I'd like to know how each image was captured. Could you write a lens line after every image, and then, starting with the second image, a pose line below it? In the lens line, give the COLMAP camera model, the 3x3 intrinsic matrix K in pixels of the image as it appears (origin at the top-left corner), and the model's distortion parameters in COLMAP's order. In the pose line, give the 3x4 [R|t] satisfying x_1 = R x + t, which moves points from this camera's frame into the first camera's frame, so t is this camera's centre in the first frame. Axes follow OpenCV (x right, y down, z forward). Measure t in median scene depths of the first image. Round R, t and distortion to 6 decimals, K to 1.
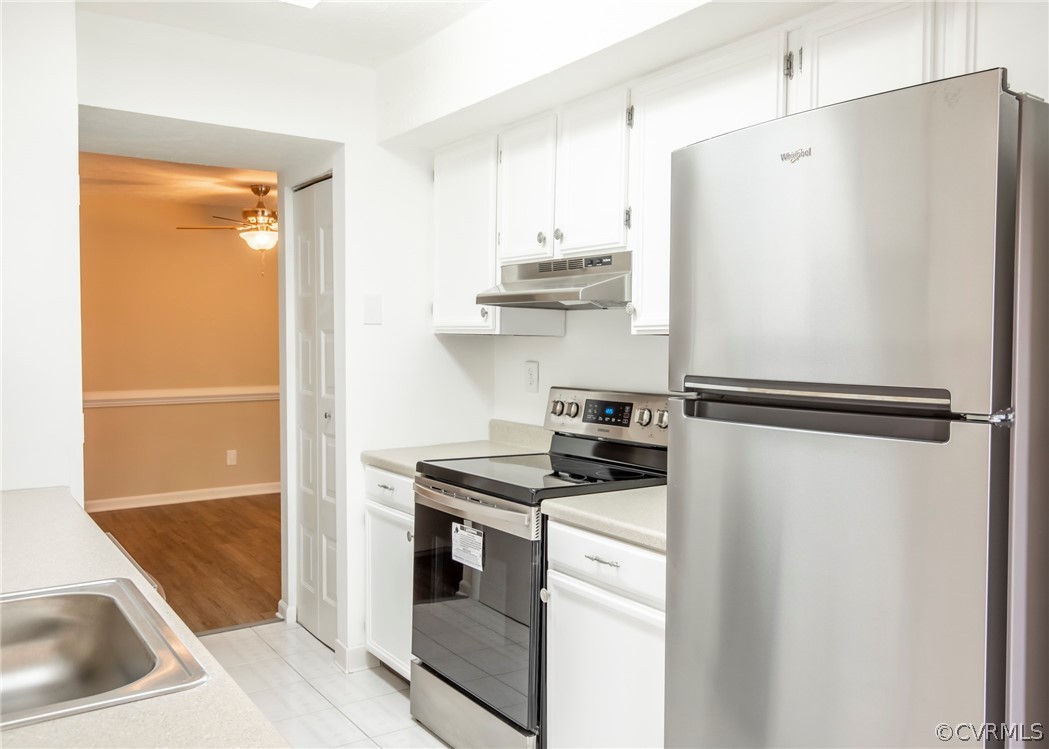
lens RADIAL K [[893.7, 0, 532.6], [0, 893.7, 369.4], [0, 0, 1]] dist [0.051377, 0.000124]
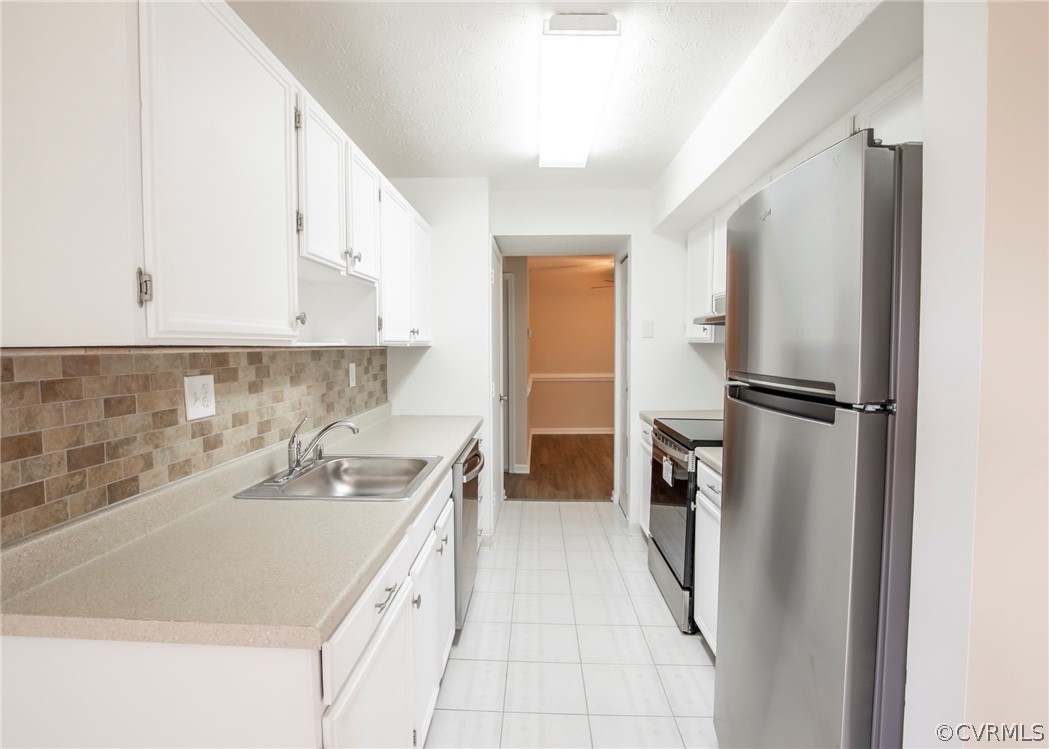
lens RADIAL K [[521.8, 0, 520.2], [0, 521.8, 371.3], [0, 0, 1]] dist [-0.030603, 0.003839]
pose [[0.798962, 0.023783, -0.600911, 0.274722], [-0.015669, 0.999702, 0.018733, -0.000753], [0.601177, -0.005551, 0.799096, 0.070068]]
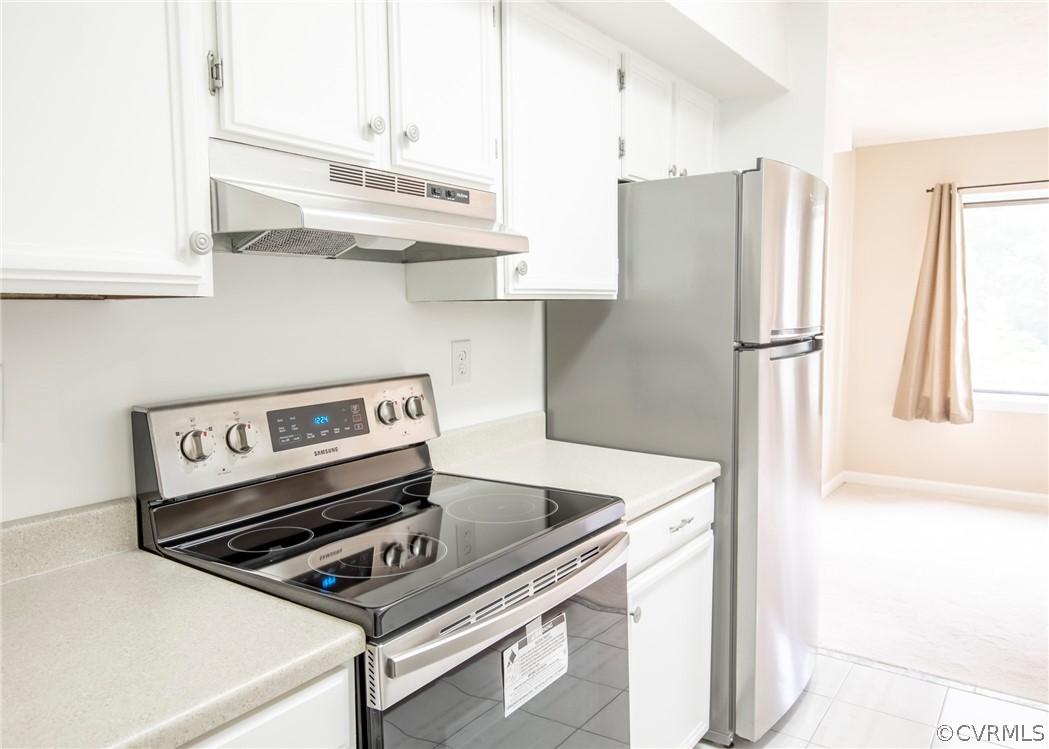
lens RADIAL K [[777.3, 0, 521.7], [0, 777.3, 370.4], [0, 0, 1]] dist [0.007786, 0.002132]
pose [[-0.347418, -0.090371, 0.933346, -0.513346], [0.031091, 0.993688, 0.107787, -0.046816], [-0.937195, 0.066466, -0.342415, 1.138396]]
